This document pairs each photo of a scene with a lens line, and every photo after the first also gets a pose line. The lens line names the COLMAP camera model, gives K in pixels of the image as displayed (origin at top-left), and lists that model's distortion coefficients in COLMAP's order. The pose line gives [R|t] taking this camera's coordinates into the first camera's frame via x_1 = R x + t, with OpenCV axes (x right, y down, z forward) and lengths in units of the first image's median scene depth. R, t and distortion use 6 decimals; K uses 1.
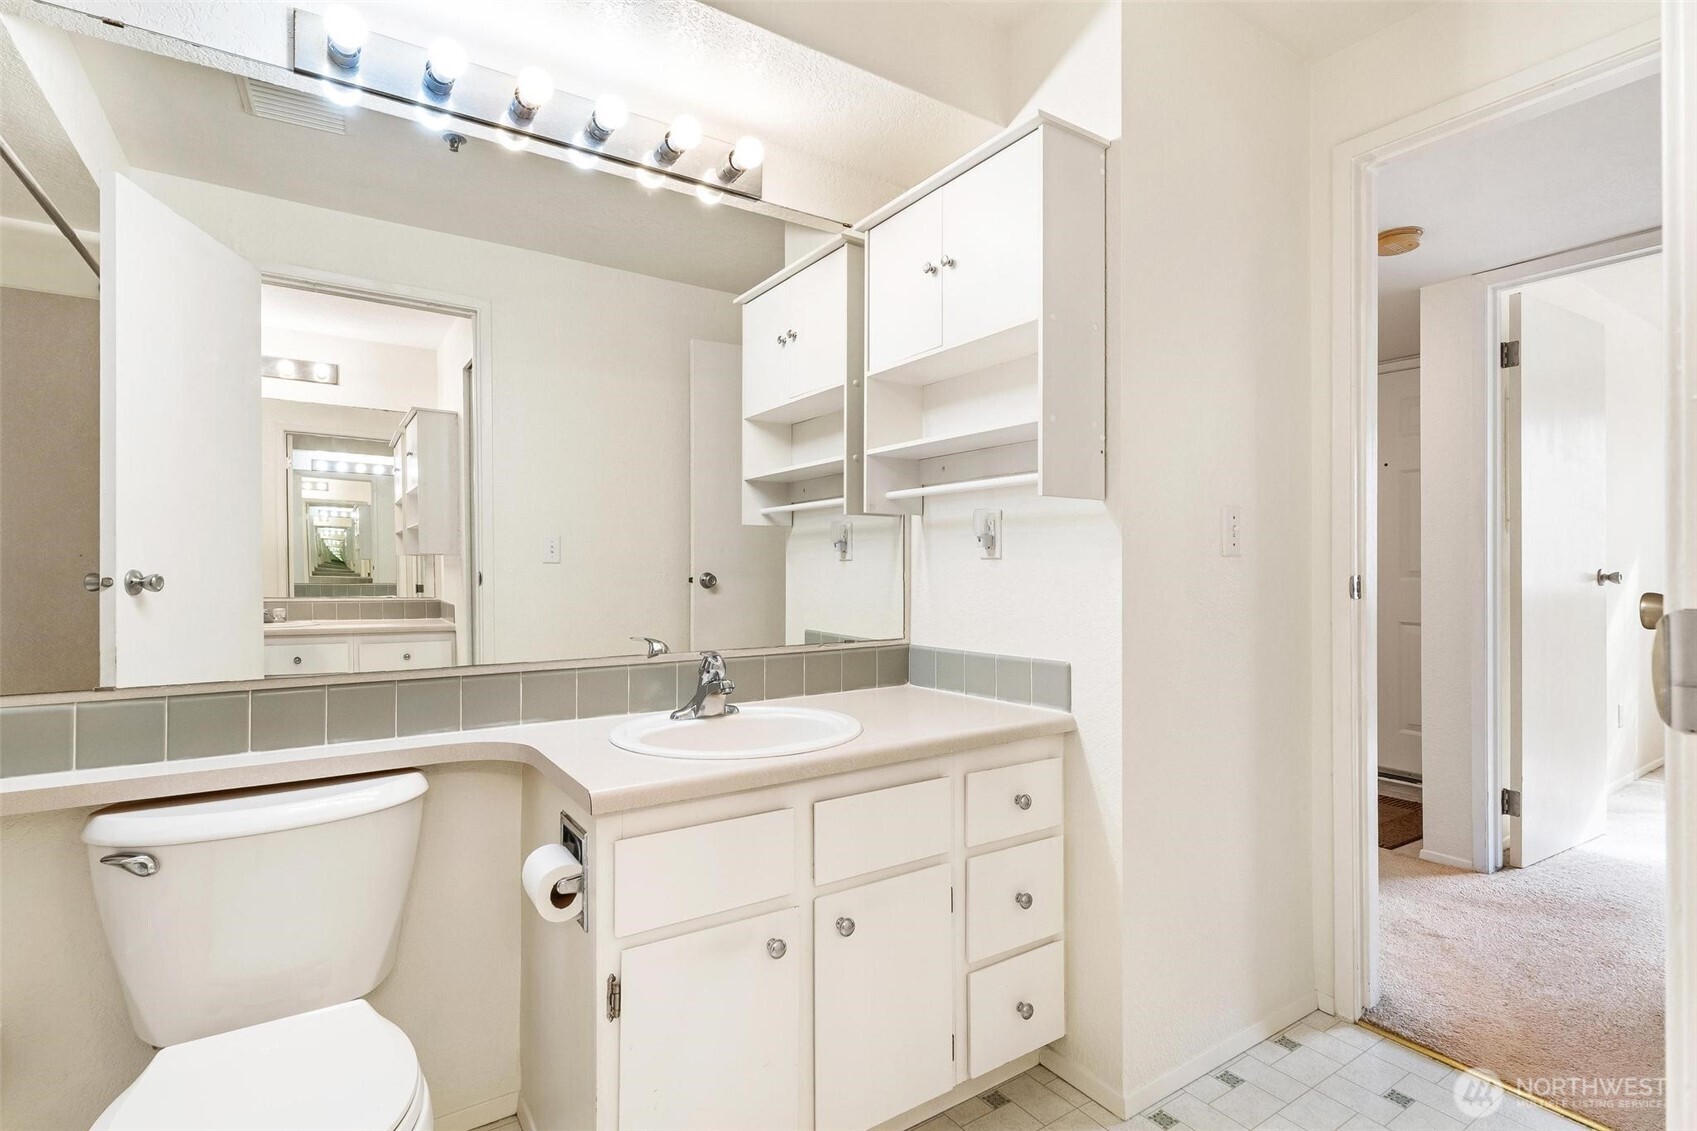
lens RADIAL K [[819.8, 0, 846.8], [0, 819.8, 564.3], [0, 0, 1]] dist [0.003839, -0.001126]
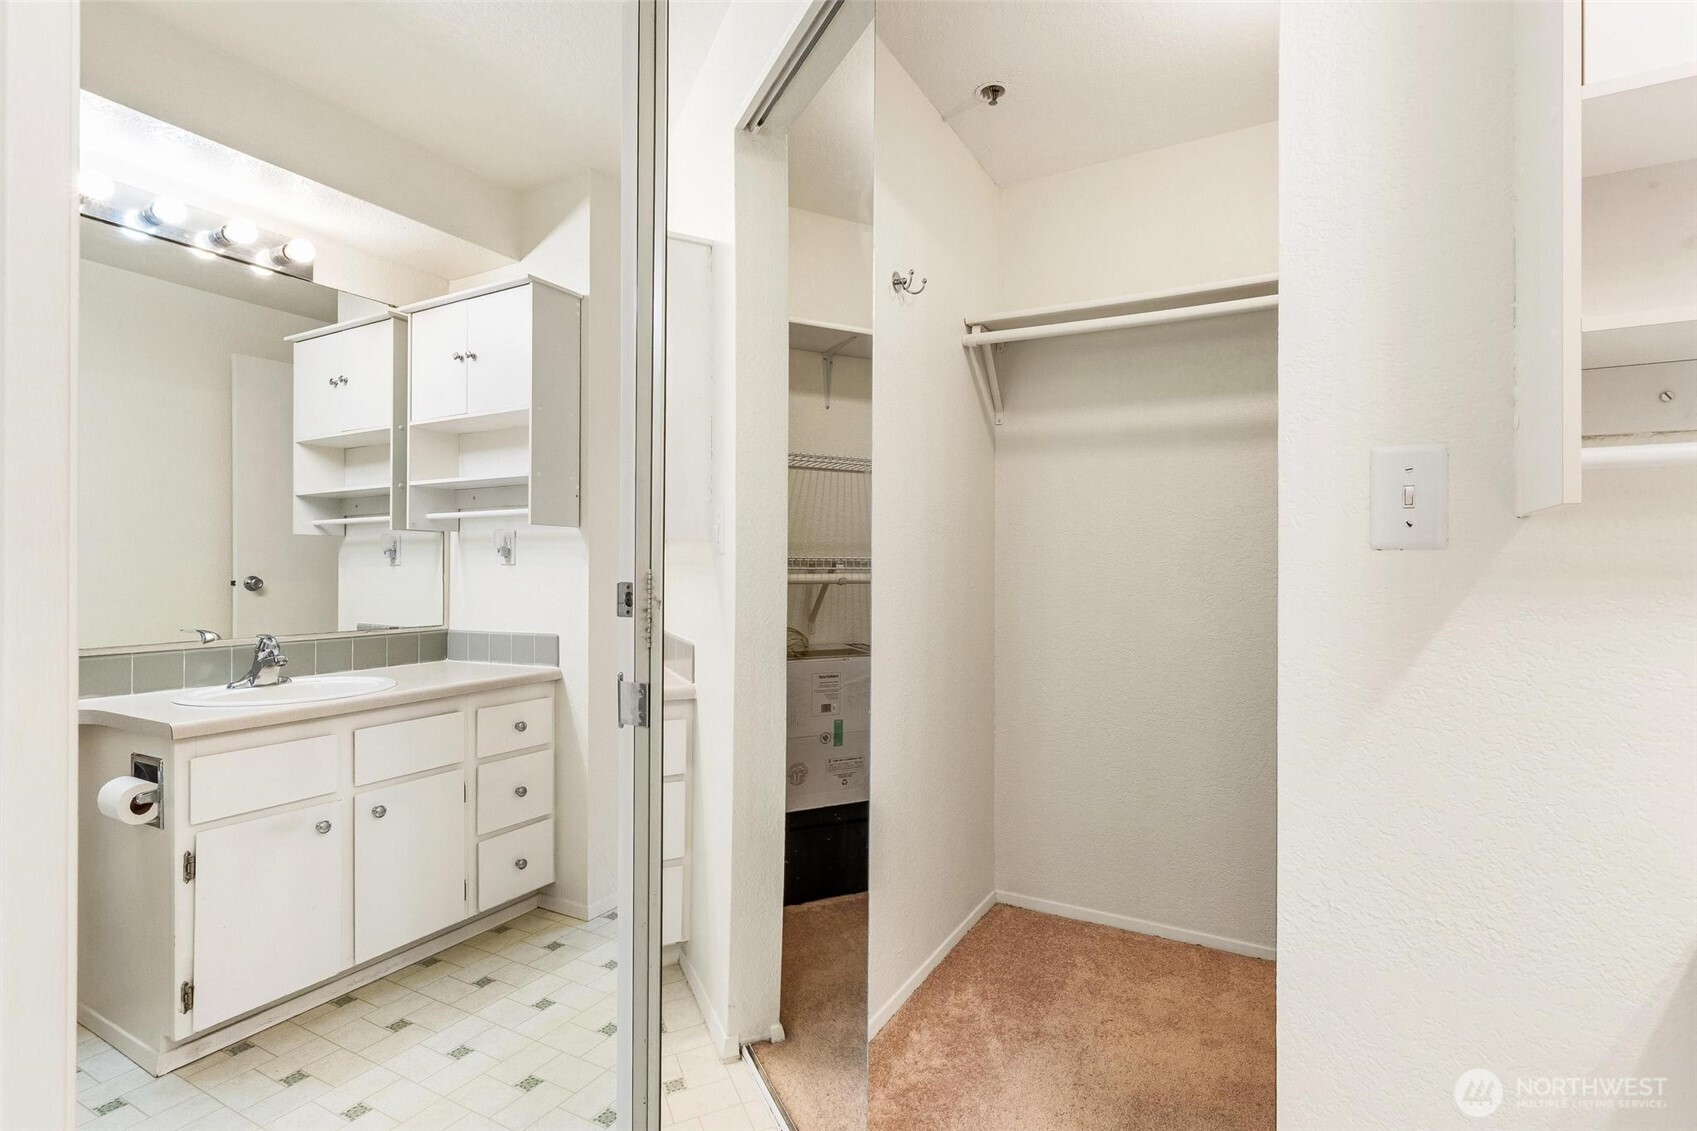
lens RADIAL K [[819.8, 0, 861.0], [0, 819.8, 569.3], [0, 0, 1]] dist [0.003839, -0.001126]
pose [[0.886054, 0.000341, 0.463582, 0.067191], [-0.000742, 0.999999, 0.000683, -0.000031], [-0.463581, -0.000949, 0.886054, -0.592167]]
